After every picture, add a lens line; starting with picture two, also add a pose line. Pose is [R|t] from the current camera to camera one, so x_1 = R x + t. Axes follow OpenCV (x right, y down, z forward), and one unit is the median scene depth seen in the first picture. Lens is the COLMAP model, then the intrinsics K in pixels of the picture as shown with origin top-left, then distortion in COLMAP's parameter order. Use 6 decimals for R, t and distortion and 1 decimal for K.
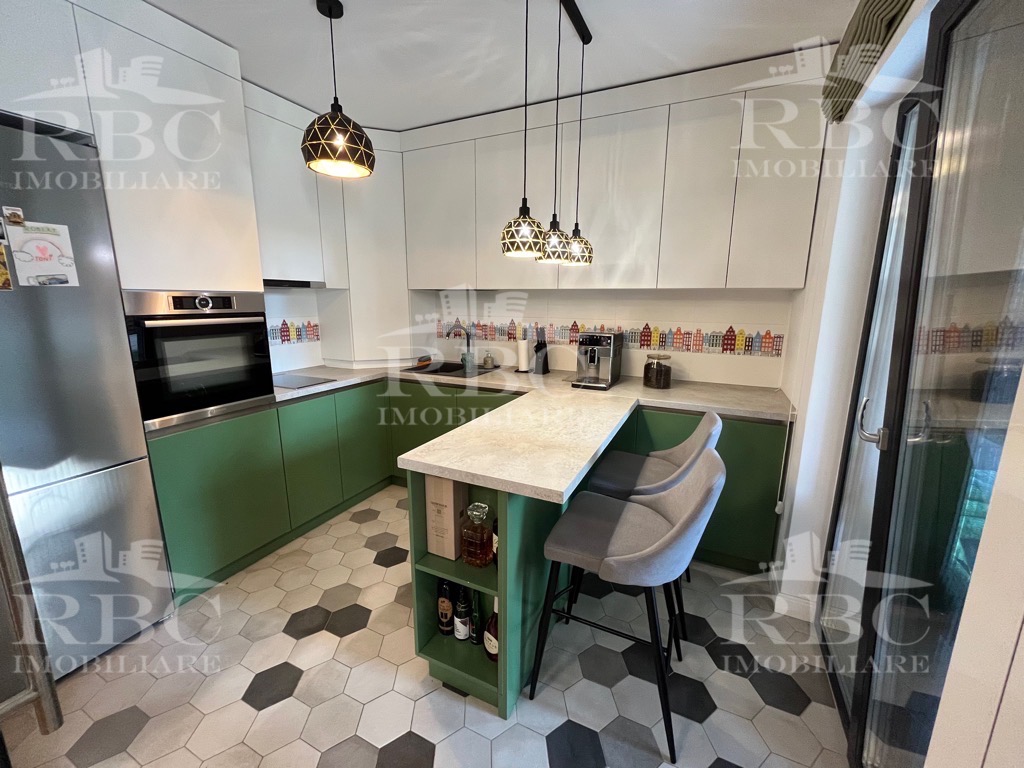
lens RADIAL K [[411.4, 0, 509.2], [0, 411.4, 379.6], [0, 0, 1]] dist [-0.005885, 0.000379]
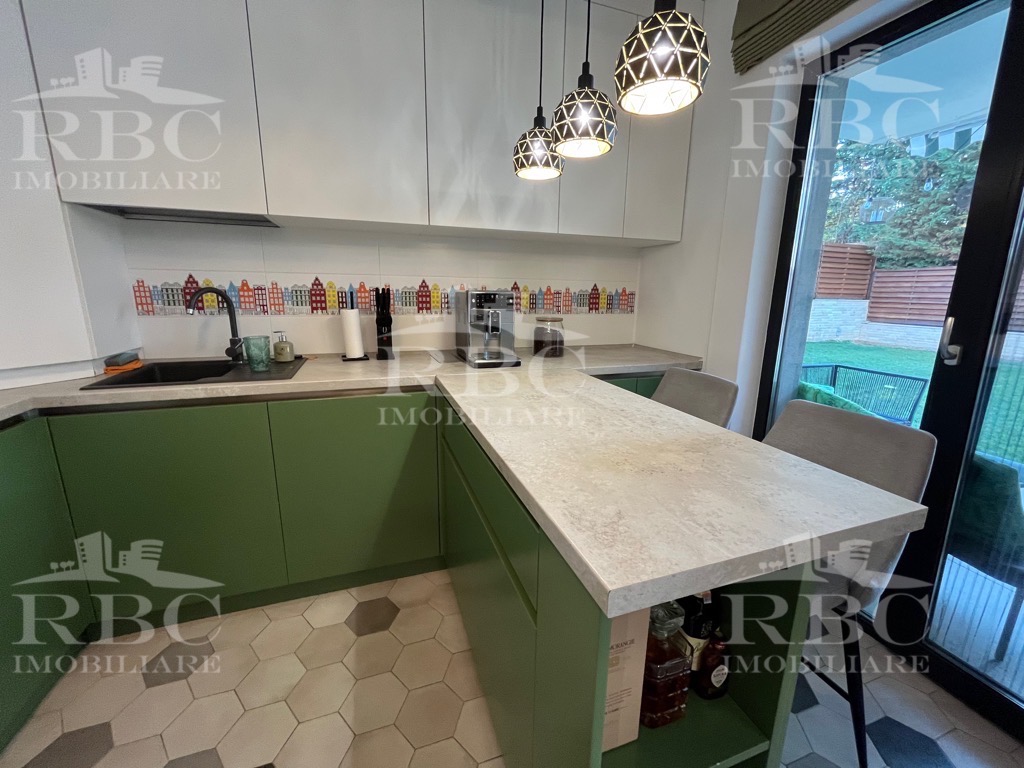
lens RADIAL K [[411.4, 0, 515.2], [0, 411.4, 386.1], [0, 0, 1]] dist [-0.005885, 0.000379]
pose [[0.697530, -0.155516, 0.699476, -0.295000], [0.125263, 0.987597, 0.094660, -0.009165], [-0.705522, 0.021590, 0.708359, 0.455558]]
